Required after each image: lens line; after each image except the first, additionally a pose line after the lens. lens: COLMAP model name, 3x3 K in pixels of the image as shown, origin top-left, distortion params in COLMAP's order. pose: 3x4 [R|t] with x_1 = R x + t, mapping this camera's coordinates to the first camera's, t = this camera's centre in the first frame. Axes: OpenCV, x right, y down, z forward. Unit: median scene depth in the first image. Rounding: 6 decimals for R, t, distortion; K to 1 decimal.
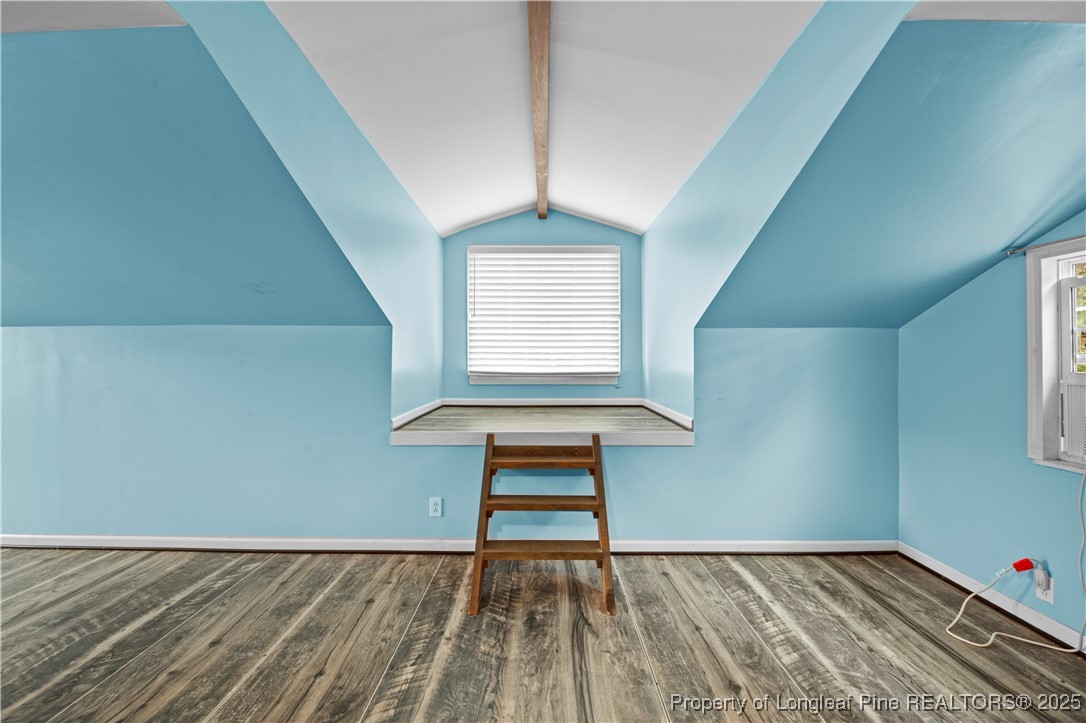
lens RADIAL K [[455.2, 0, 535.5], [0, 455.2, 349.4], [0, 0, 1]] dist [-0.002578, -0.000376]
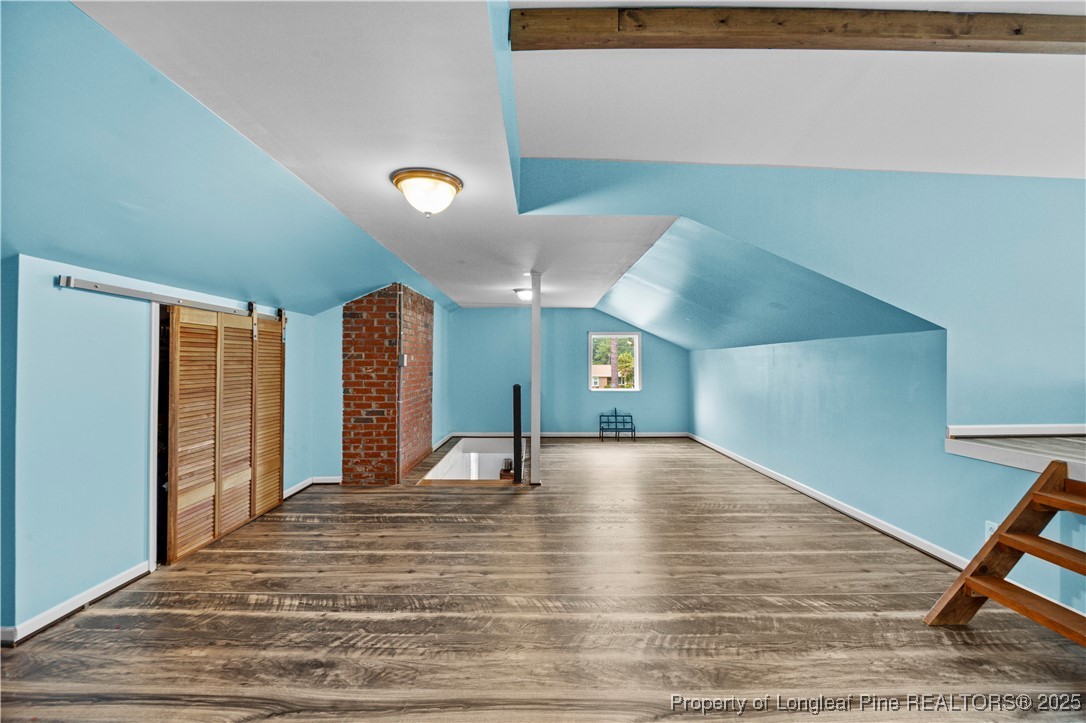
lens RADIAL K [[445.7, 0, 542.6], [0, 445.7, 360.4], [0, 0, 1]] dist [-0.000378, -0.008470]
pose [[0.023410, -0.010674, -0.999669, 0.620791], [0.019666, 0.999754, -0.010215, 0.005529], [0.999533, -0.019420, 0.023614, 0.121019]]
